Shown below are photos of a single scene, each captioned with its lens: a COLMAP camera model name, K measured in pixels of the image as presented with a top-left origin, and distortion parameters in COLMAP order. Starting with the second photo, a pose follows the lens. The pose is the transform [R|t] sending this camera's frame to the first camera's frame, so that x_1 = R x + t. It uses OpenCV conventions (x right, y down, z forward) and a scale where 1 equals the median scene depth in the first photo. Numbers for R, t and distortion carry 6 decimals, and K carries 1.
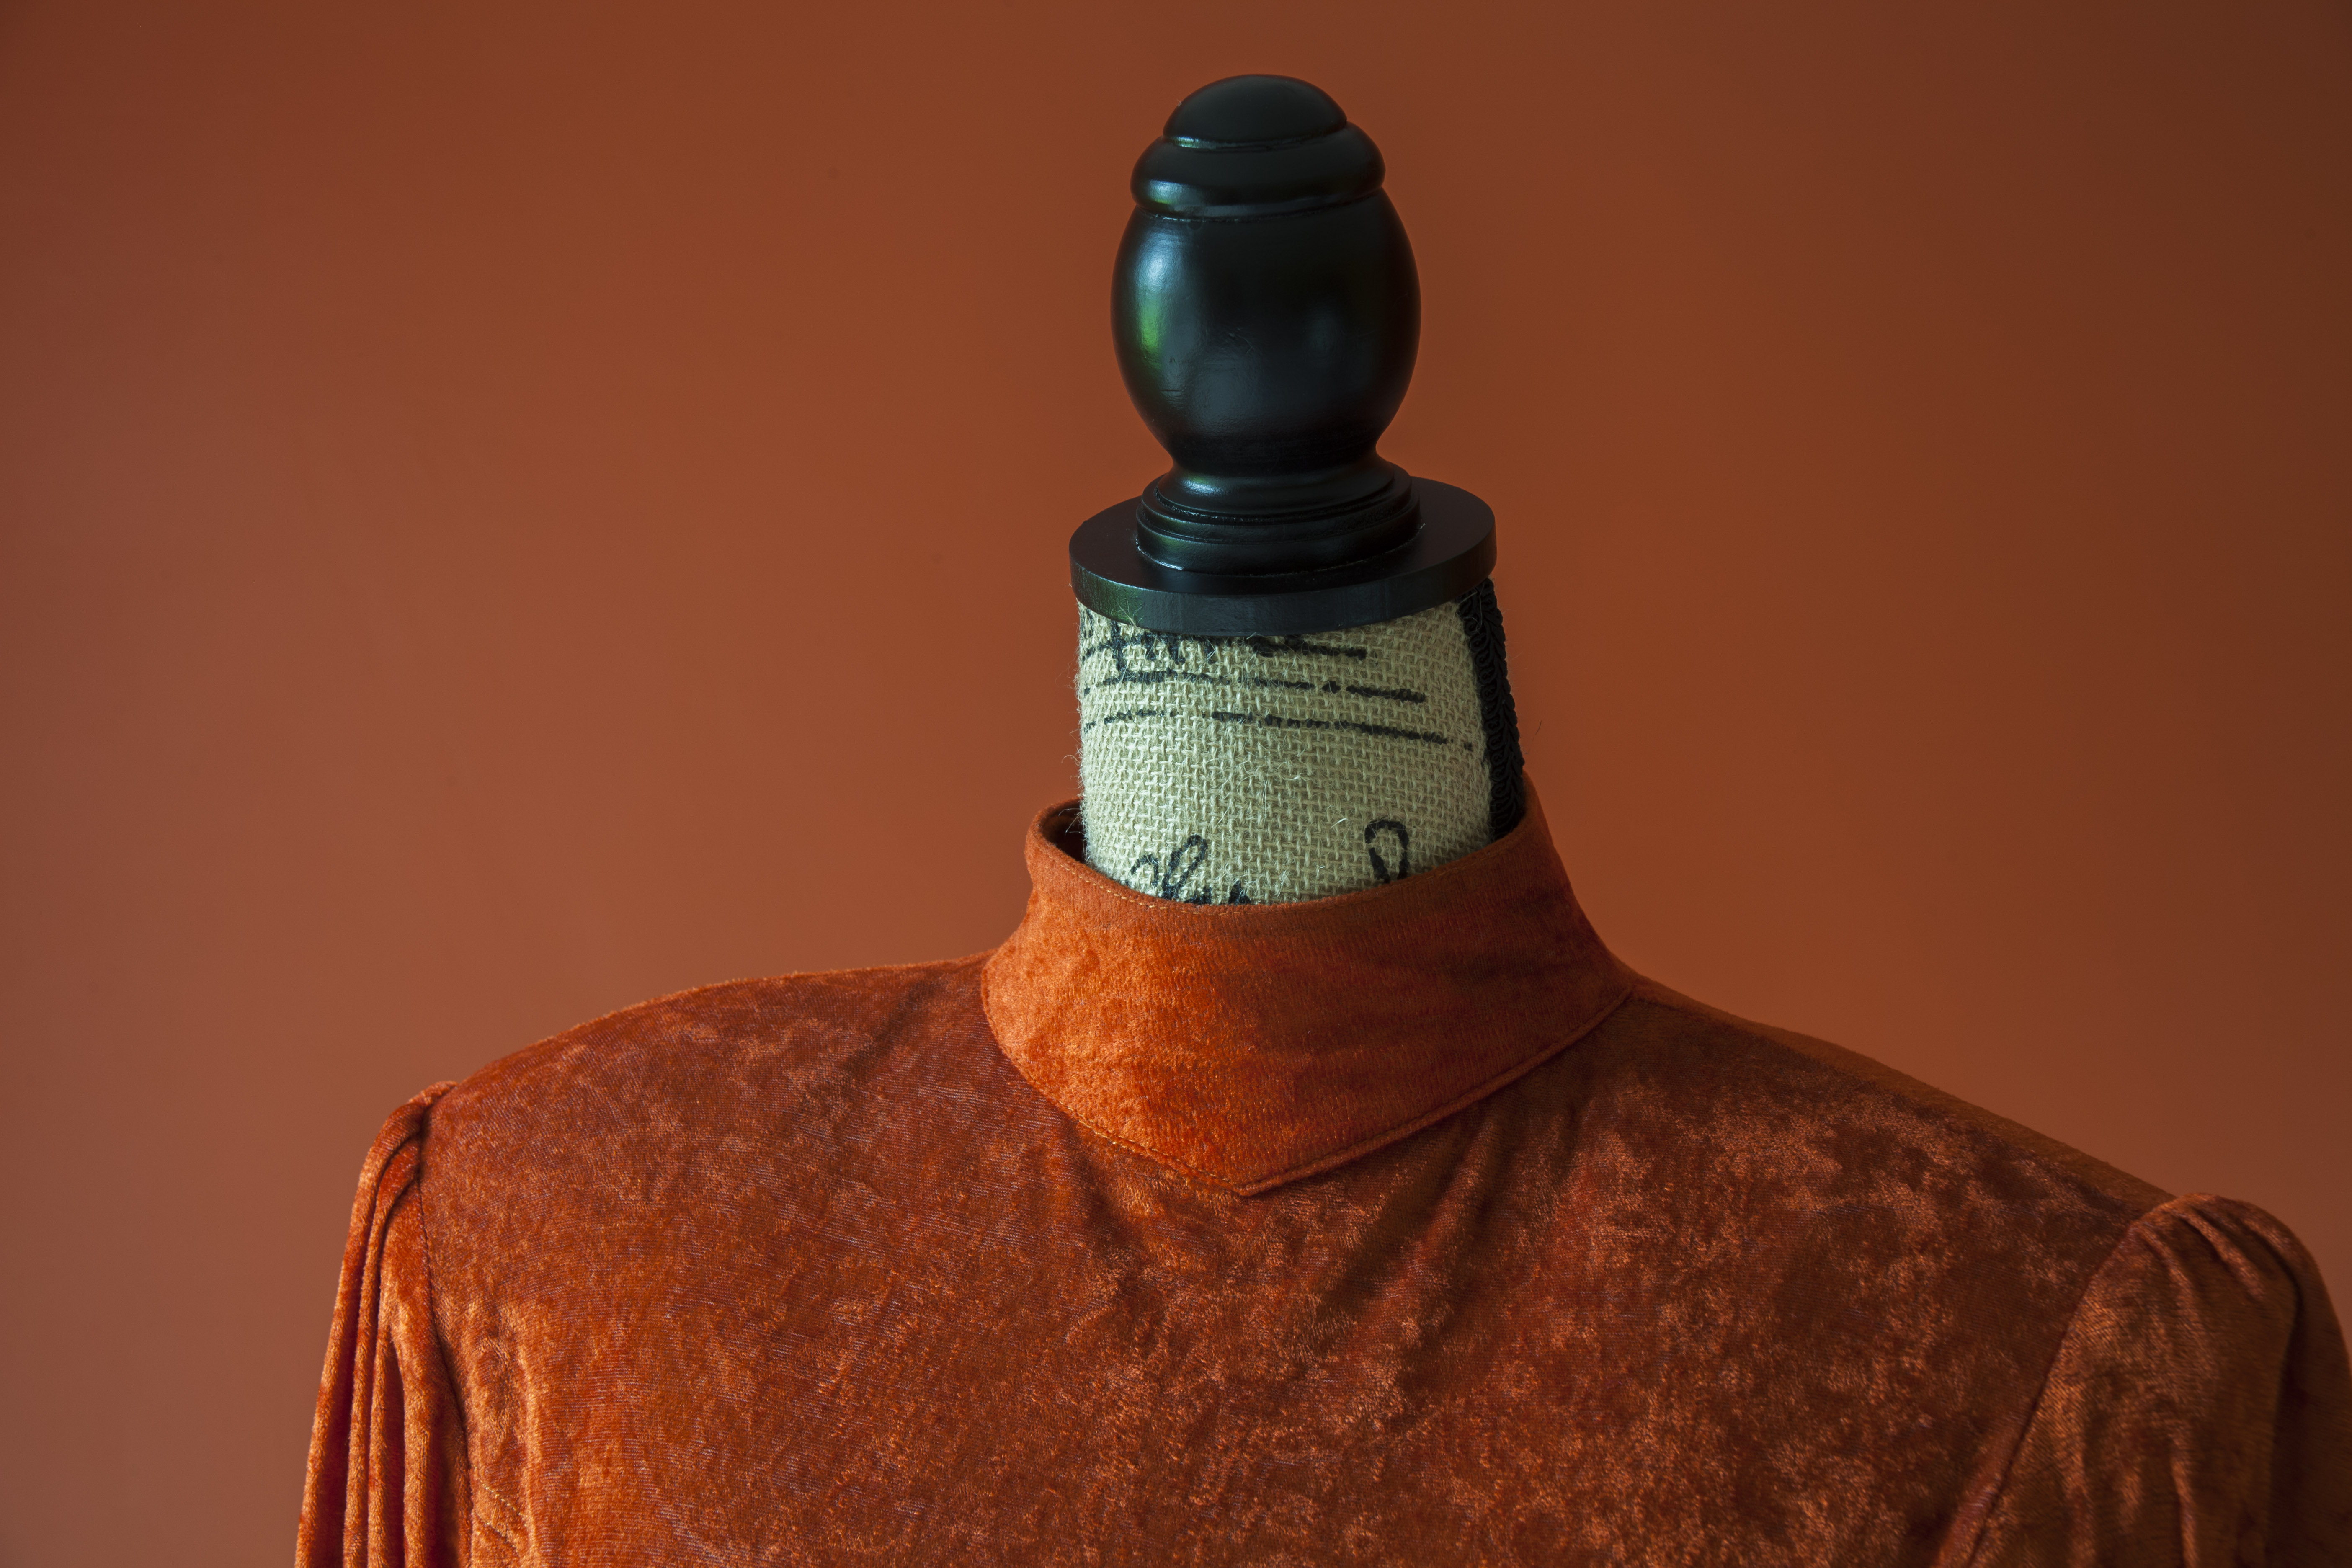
lens RADIAL K [[3522.8, 0, 1176.0], [0, 3522.8, 784.0], [0, 0, 1]] dist [0.115002, -0.051114]
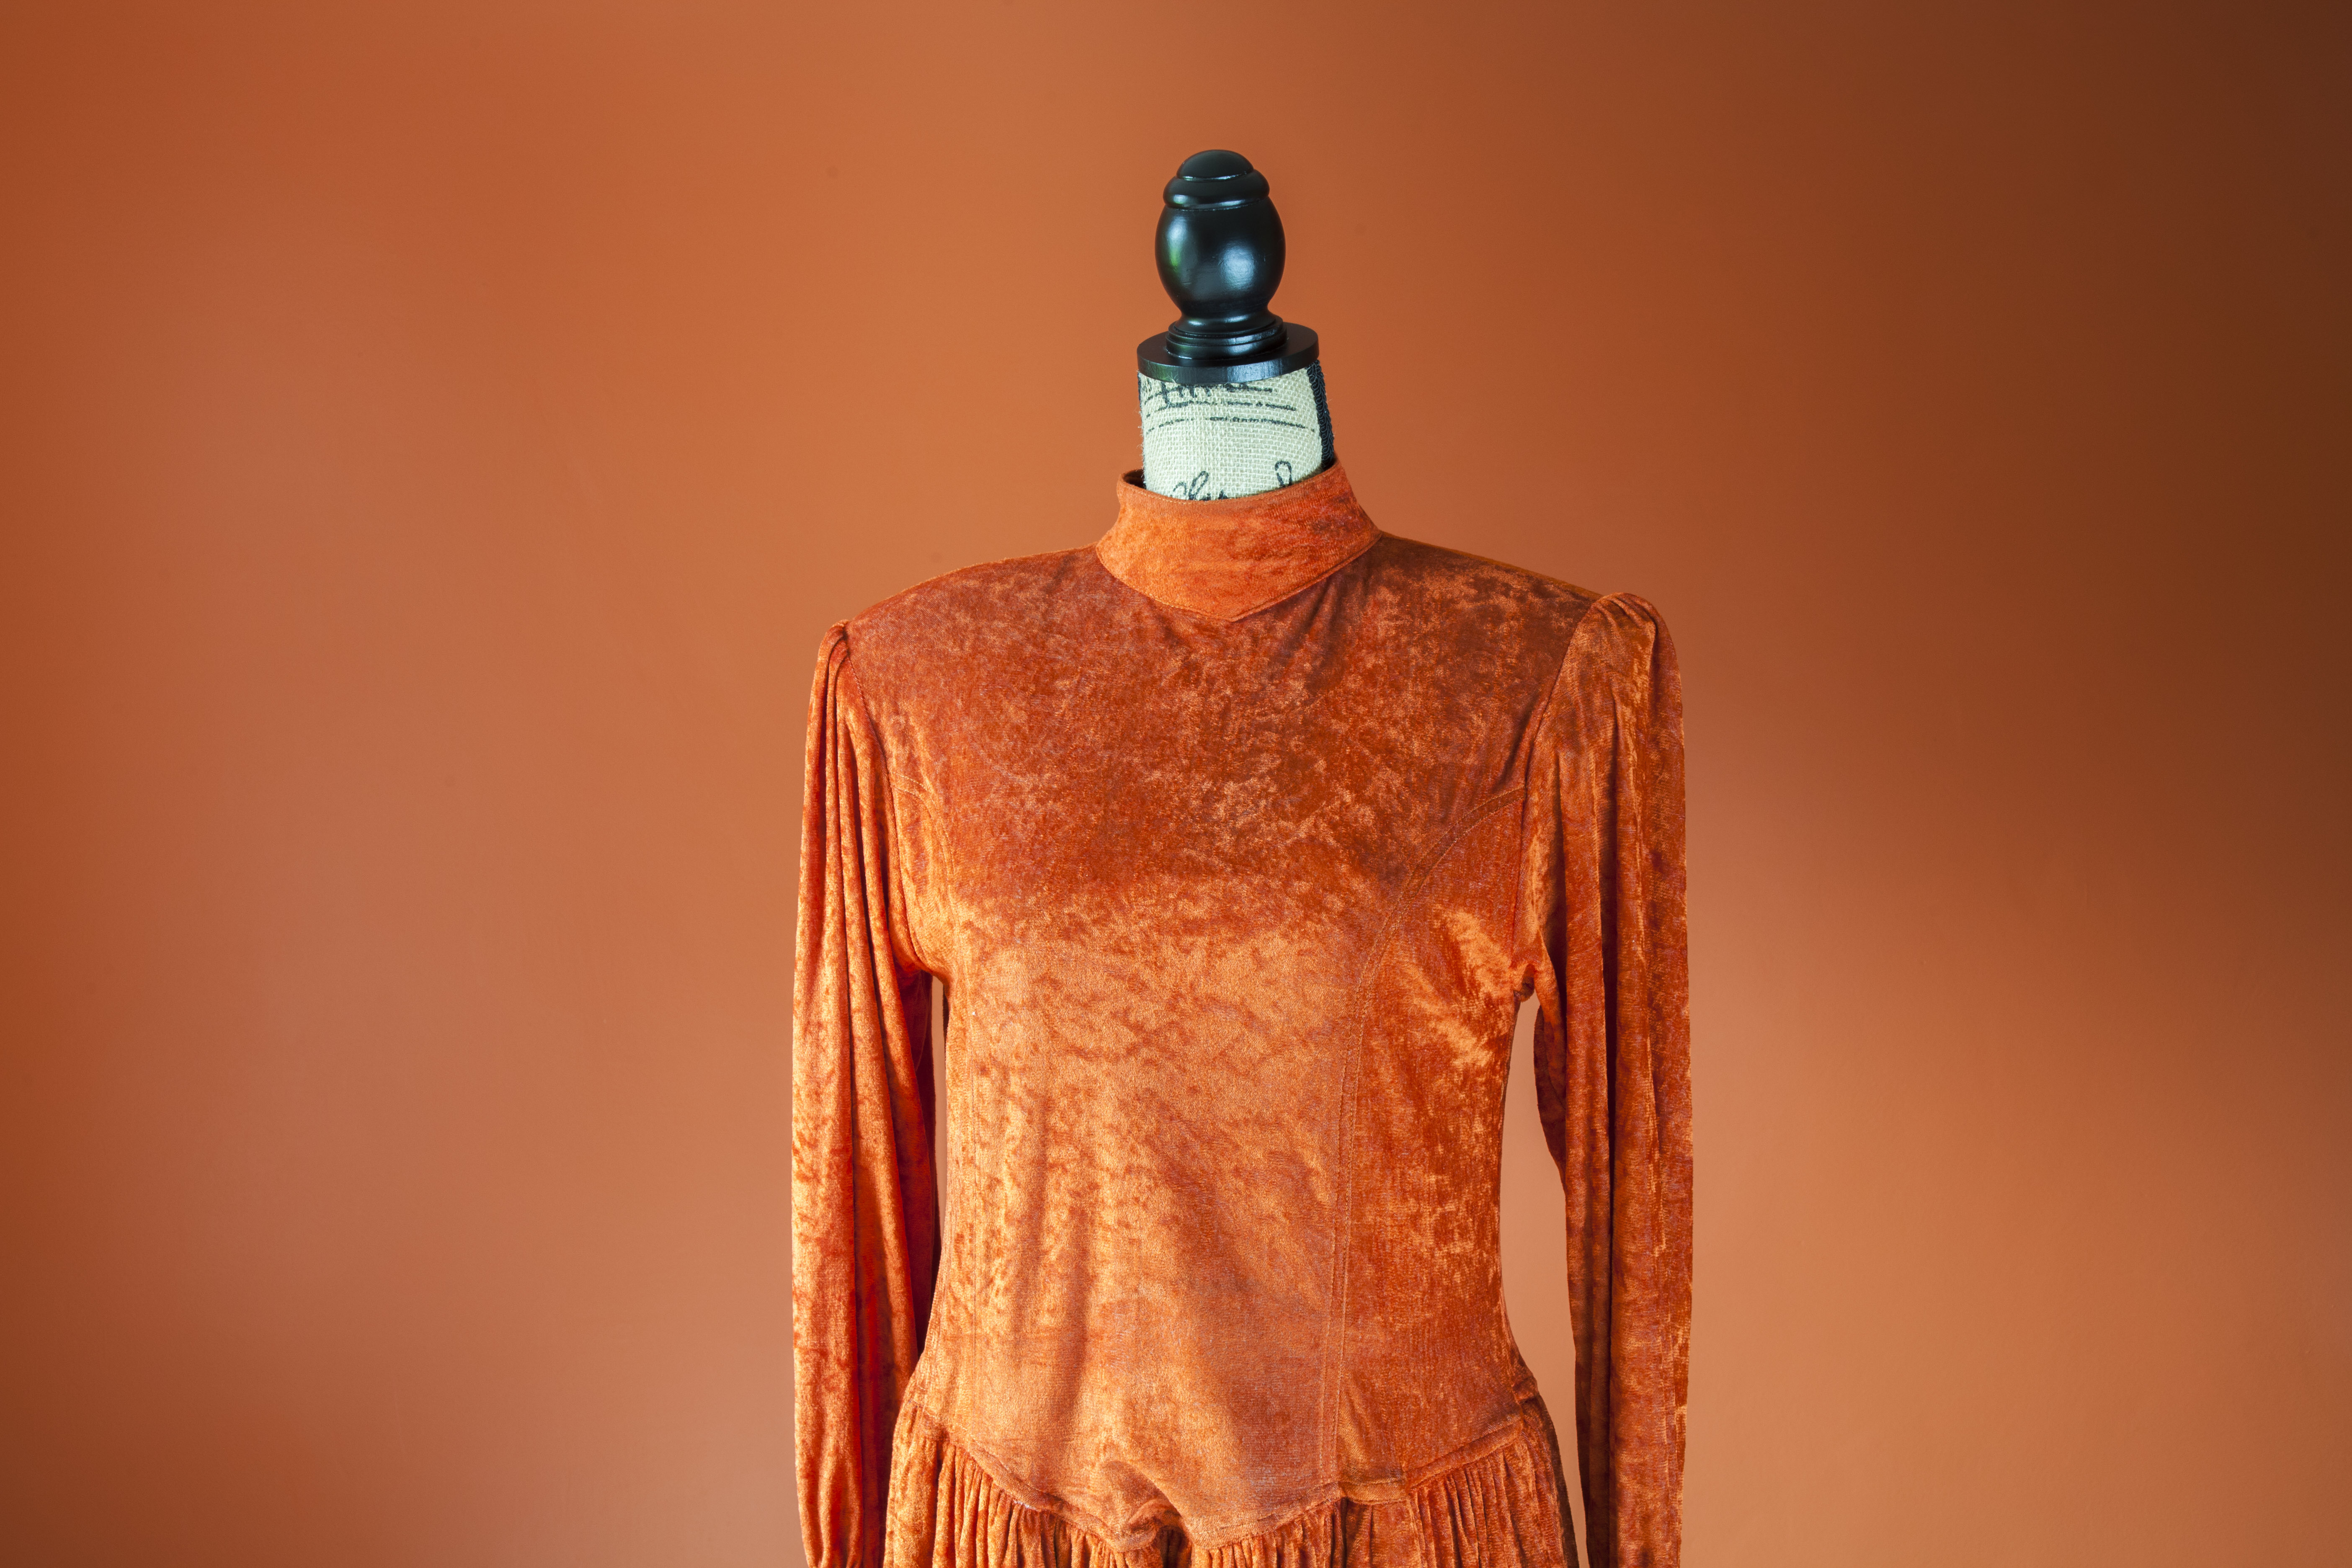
lens RADIAL K [[2575.5, 0, 1176.0], [0, 2575.5, 784.0], [0, 0, 1]] dist [-0.079442, 0.001692]
pose [[0.990947, -0.057232, 0.121447, -0.233953], [0.052387, 0.997713, 0.042717, 0.149140], [-0.123614, -0.035968, 0.991678, -0.716624]]
